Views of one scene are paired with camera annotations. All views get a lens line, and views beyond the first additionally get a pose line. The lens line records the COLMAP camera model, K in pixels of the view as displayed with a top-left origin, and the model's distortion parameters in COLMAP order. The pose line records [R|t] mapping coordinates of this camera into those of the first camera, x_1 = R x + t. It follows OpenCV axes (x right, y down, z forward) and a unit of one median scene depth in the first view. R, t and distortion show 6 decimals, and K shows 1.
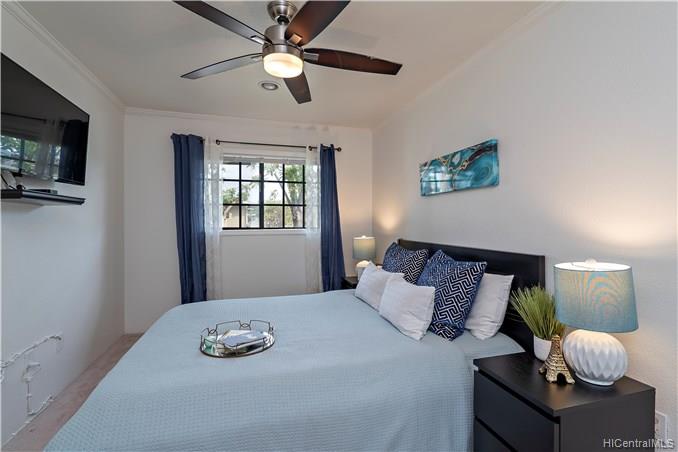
lens RADIAL K [[309.7, 0, 338.1], [0, 309.7, 218.0], [0, 0, 1]] dist [-0.000278, -0.000108]
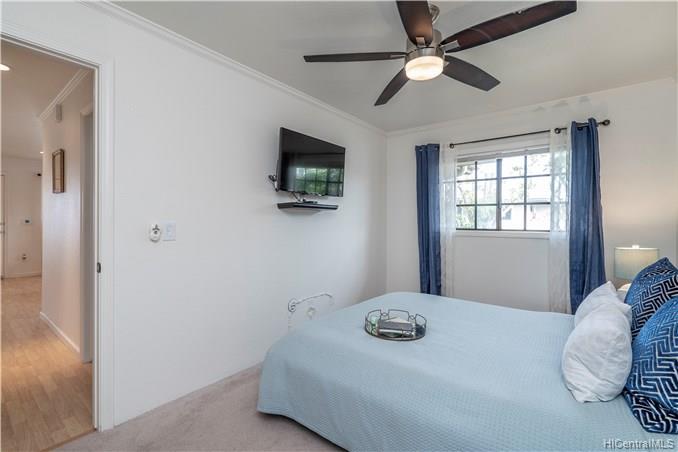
lens RADIAL K [[309.7, 0, 338.1], [0, 309.7, 218.0], [0, 0, 1]] dist [-0.000278, -0.000108]
pose [[0.571440, -0.001141, -0.820643, 0.251124], [-0.002282, 0.999993, -0.002979, 0.001606], [0.820641, 0.003575, 0.571433, 0.095562]]
